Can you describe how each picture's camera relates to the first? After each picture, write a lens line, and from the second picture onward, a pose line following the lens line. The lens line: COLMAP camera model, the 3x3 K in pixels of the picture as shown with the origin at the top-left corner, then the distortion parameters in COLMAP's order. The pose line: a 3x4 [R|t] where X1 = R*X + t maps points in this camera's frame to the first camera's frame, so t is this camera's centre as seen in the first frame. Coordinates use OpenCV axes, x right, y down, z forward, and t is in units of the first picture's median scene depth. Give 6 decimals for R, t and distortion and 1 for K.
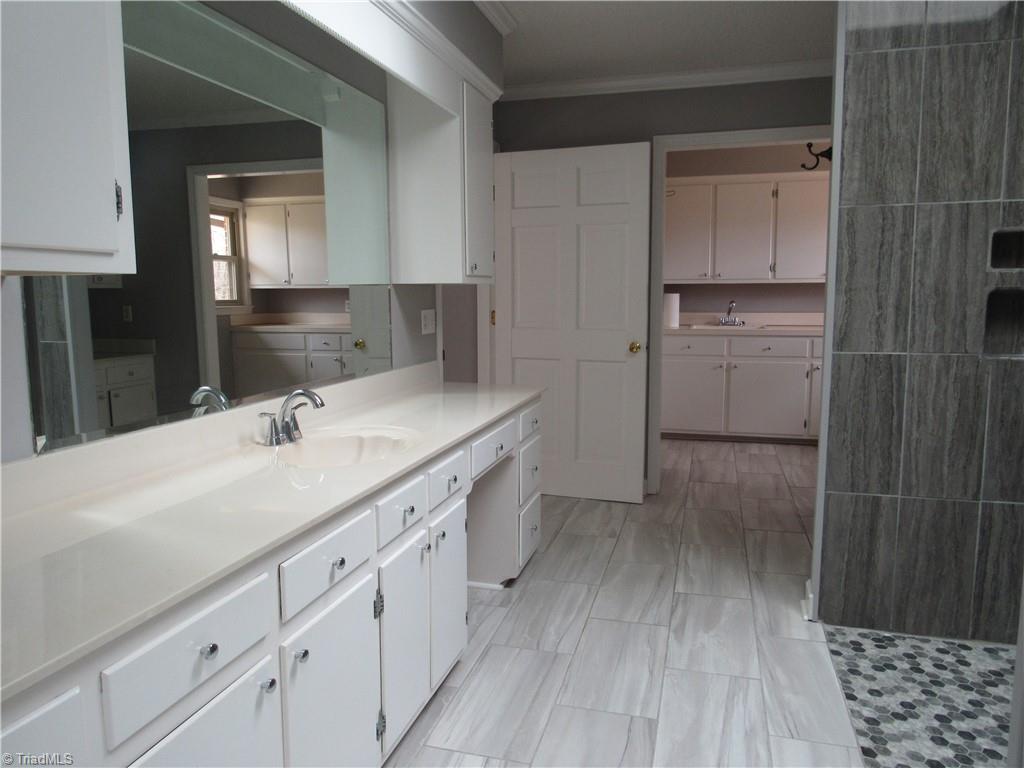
lens RADIAL K [[716.6, 0, 511.2], [0, 716.6, 383.2], [0, 0, 1]] dist [-0.032813, -0.003979]
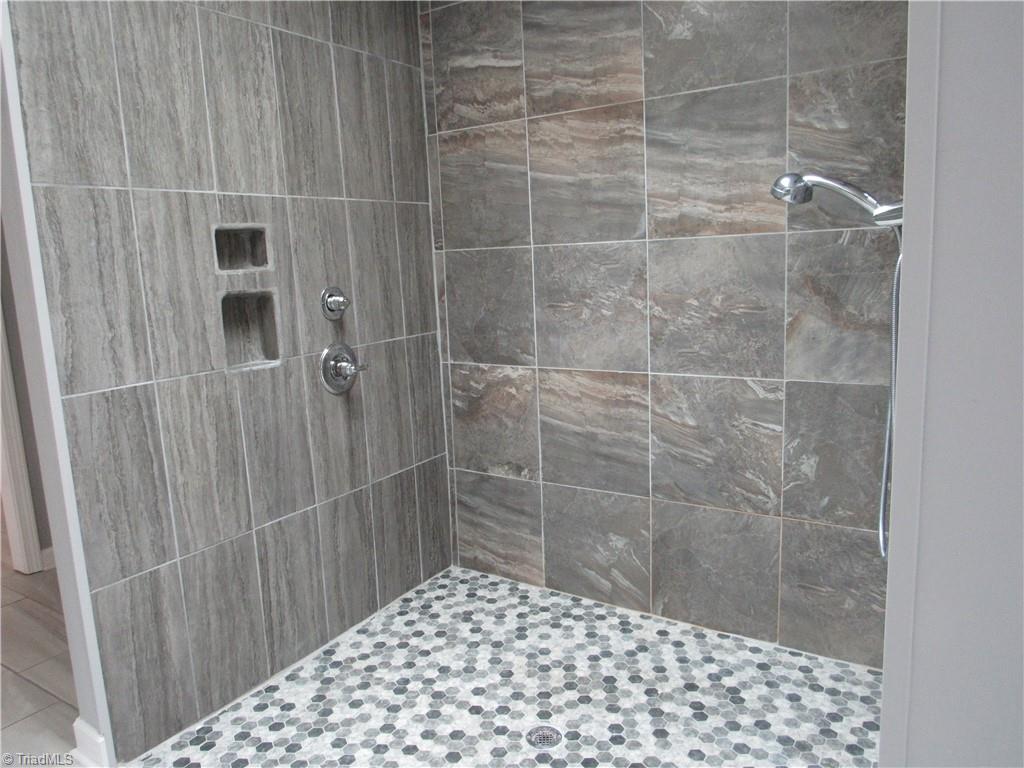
lens RADIAL K [[716.6, 0, 513.0], [0, 716.6, 384.0], [0, 0, 1]] dist [-0.032813, -0.003979]
pose [[0.299016, -0.161809, 0.940429, -0.058618], [0.162358, 0.979776, 0.116956, -0.067307], [-0.940335, 0.117714, 0.319240, 0.383288]]
